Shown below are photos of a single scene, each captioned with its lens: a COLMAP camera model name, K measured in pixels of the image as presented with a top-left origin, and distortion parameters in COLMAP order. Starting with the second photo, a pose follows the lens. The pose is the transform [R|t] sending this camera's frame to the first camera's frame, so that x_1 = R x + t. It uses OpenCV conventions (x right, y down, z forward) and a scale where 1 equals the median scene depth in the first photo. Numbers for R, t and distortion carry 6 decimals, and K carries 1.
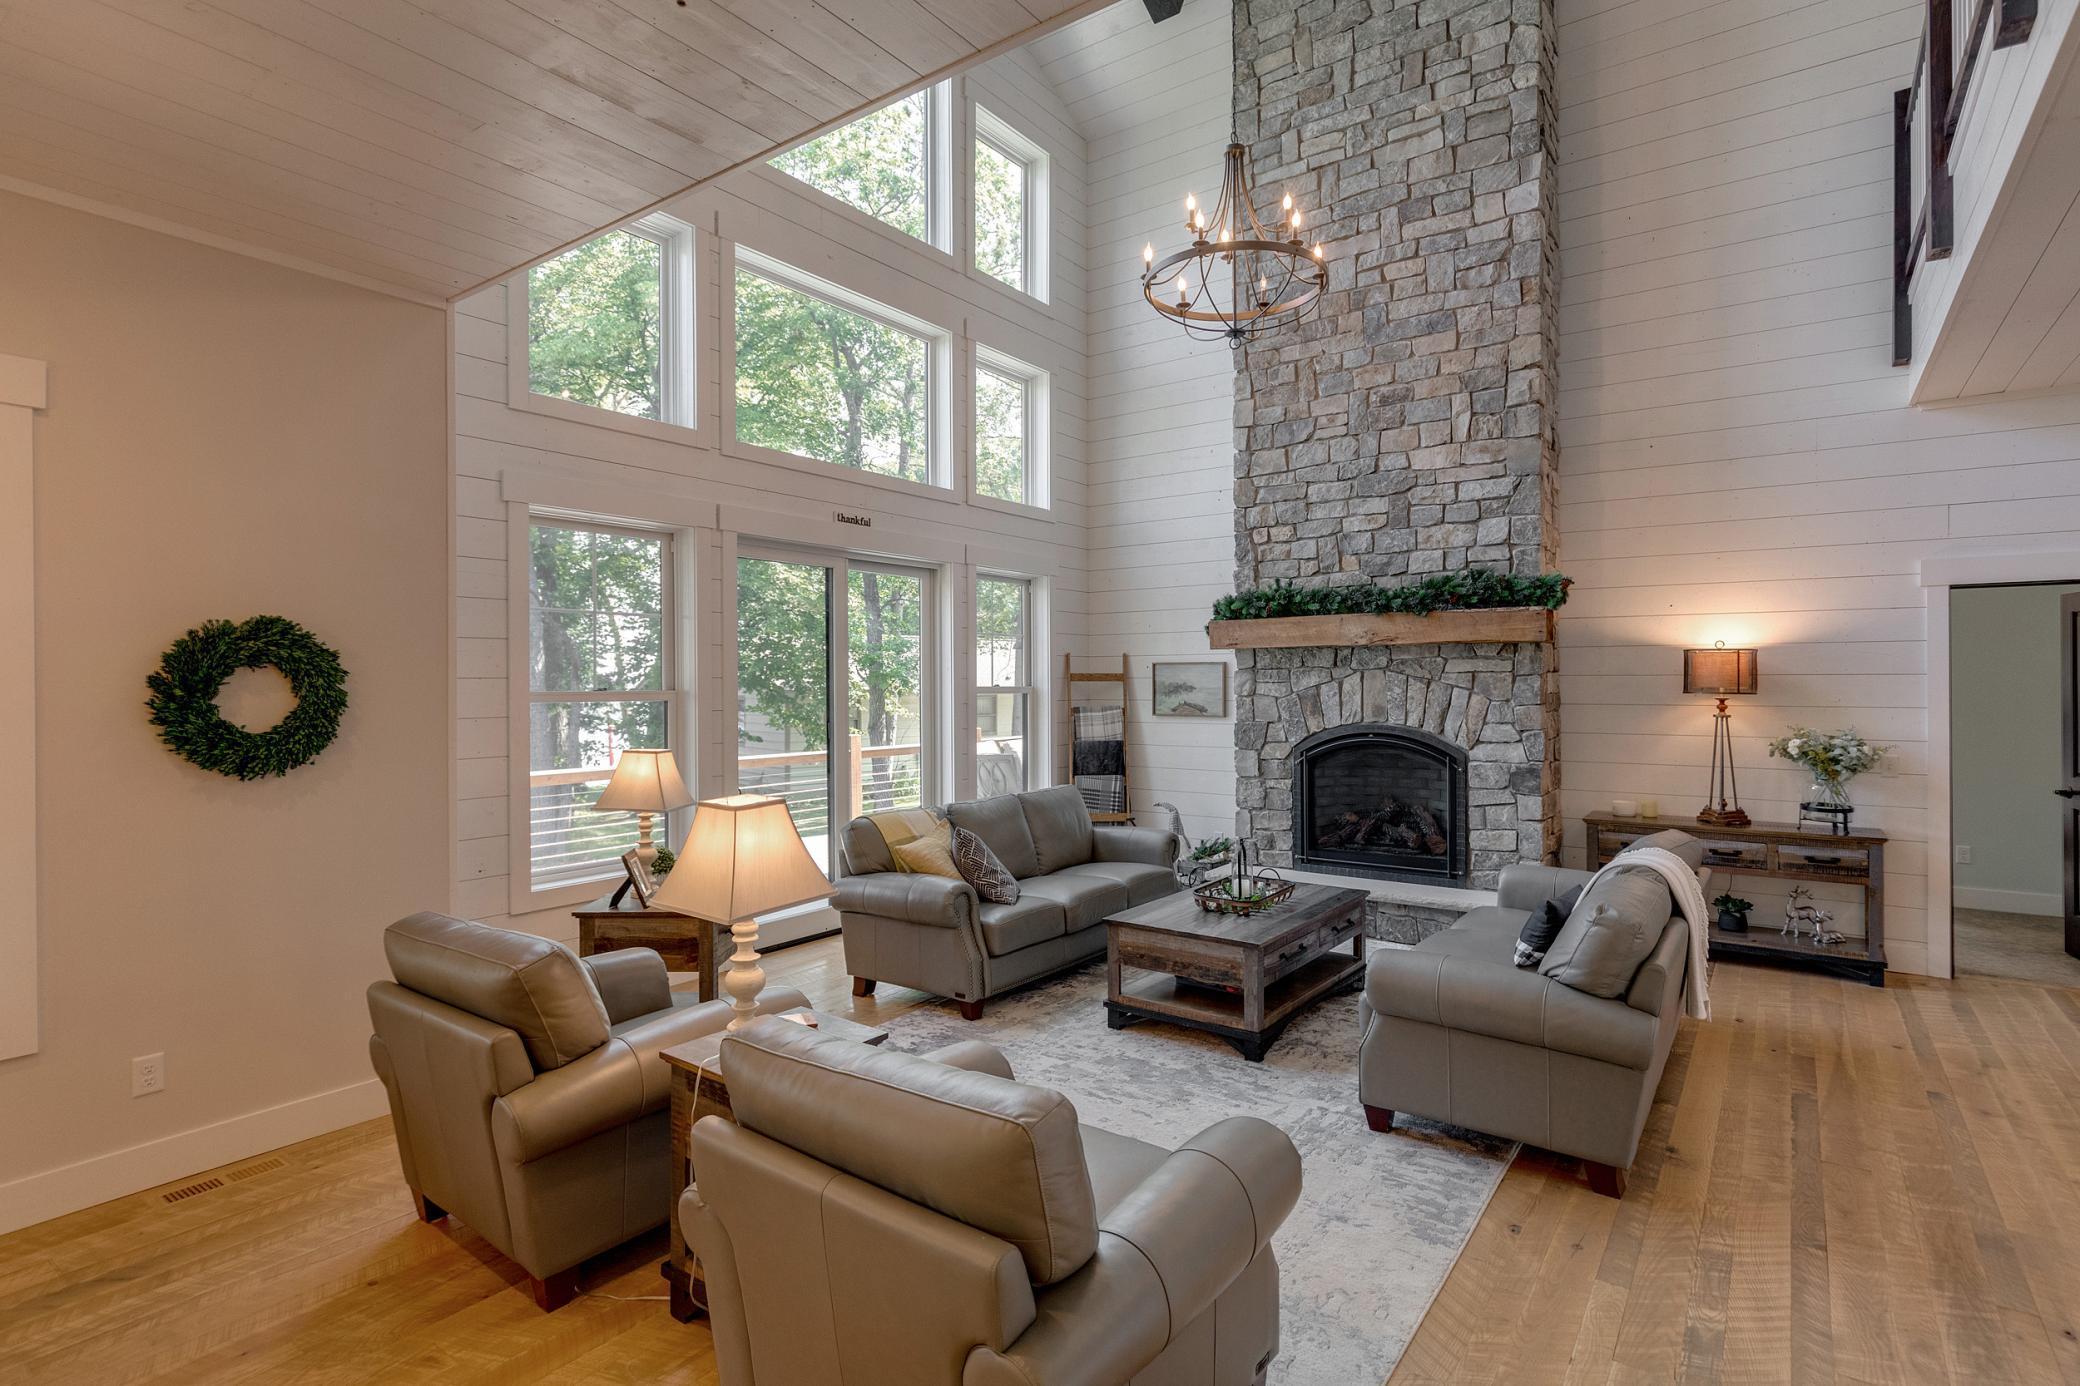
lens RADIAL K [[1031.3, 0, 1047.7], [0, 1031.3, 724.4], [0, 0, 1]] dist [-0.003448, 0.000186]
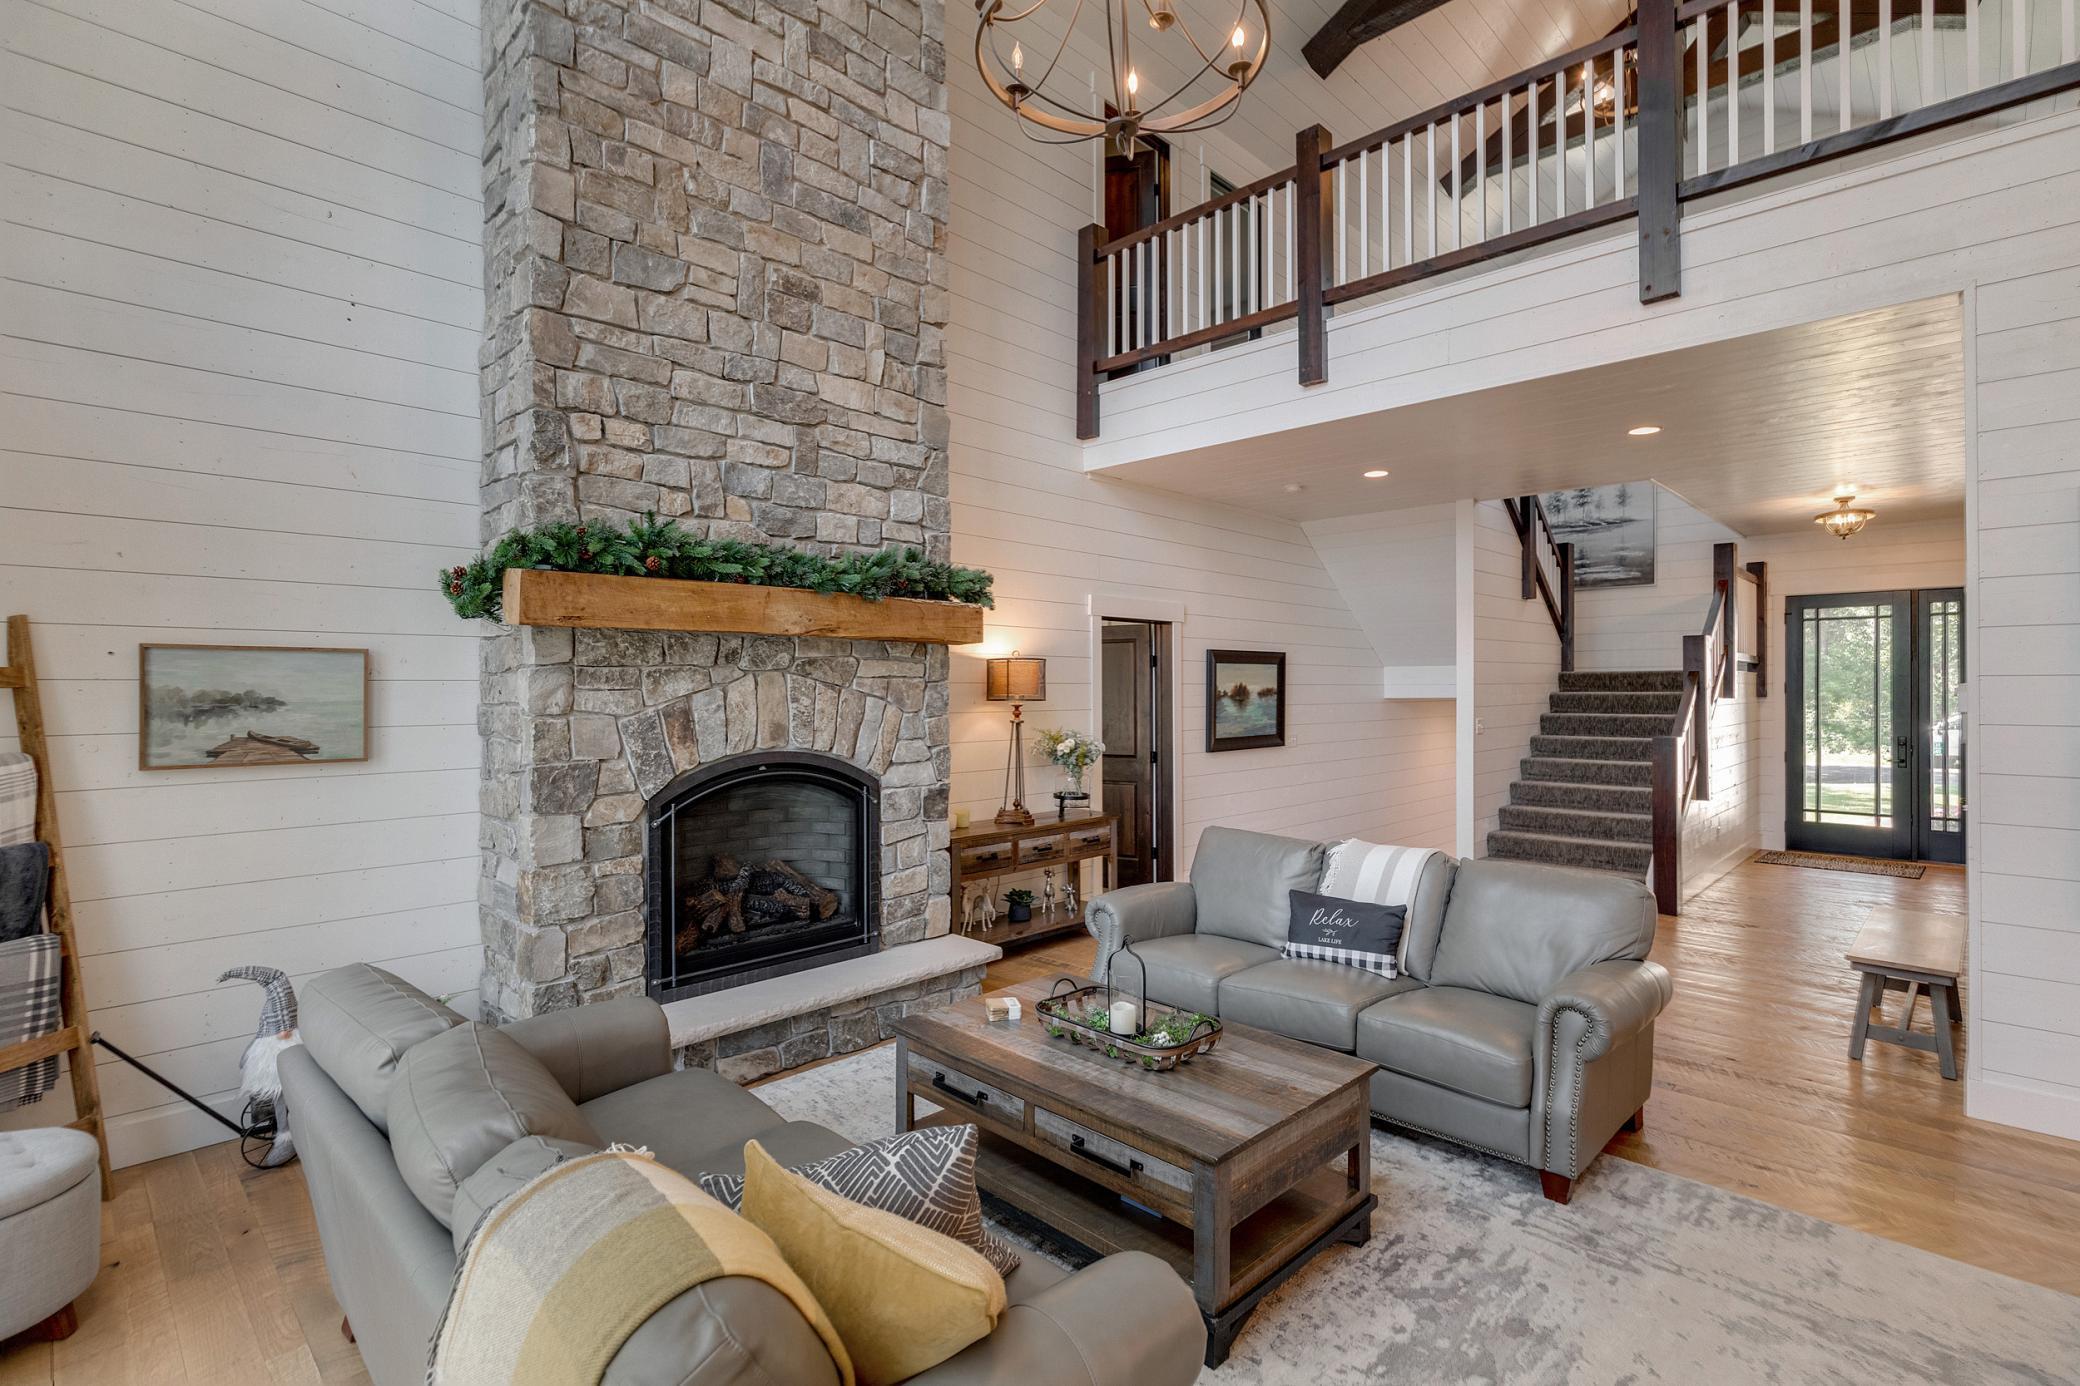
lens RADIAL K [[982.3, 0, 1090.5], [0, 982.3, 696.6], [0, 0, 1]] dist [-0.002582, -0.000554]
pose [[0.116051, -0.007294, 0.993216, -0.316469], [0.040889, 0.999160, 0.002560, -0.030296], [-0.992401, 0.040315, 0.116252, 0.738575]]
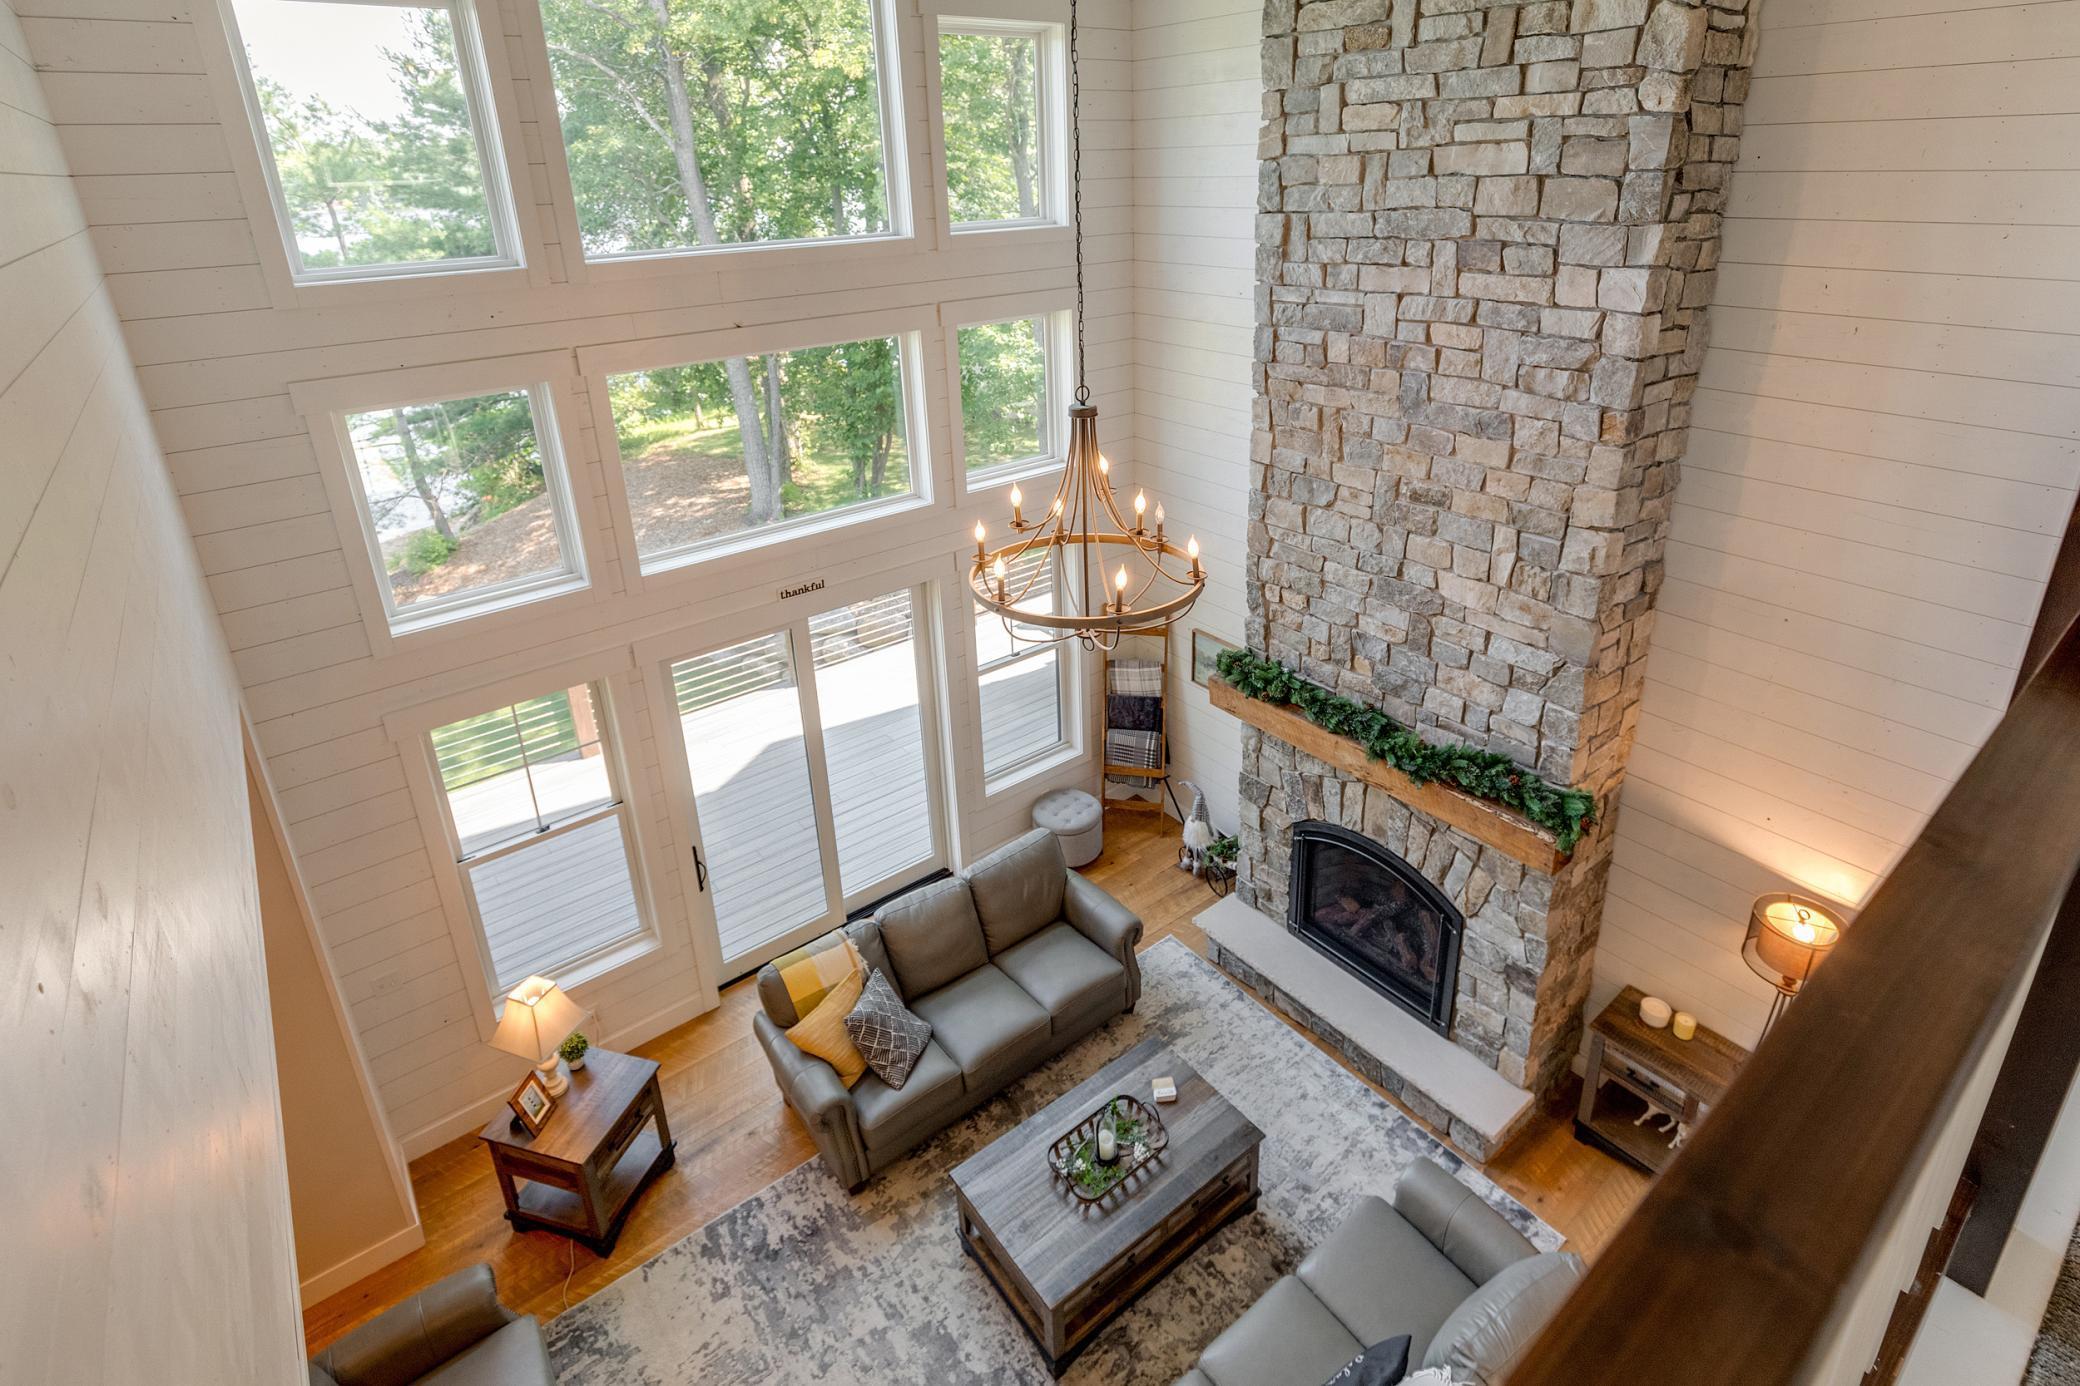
lens RADIAL K [[1031.3, 0, 1039.4], [0, 1031.3, 564.1], [0, 0, 1]] dist [-0.003448, 0.000186]
pose [[0.959574, 0.077361, -0.270615, 0.273122], [0.017972, 0.942681, 0.333212, -0.532515], [0.280881, -0.324605, 0.903182, 0.221952]]
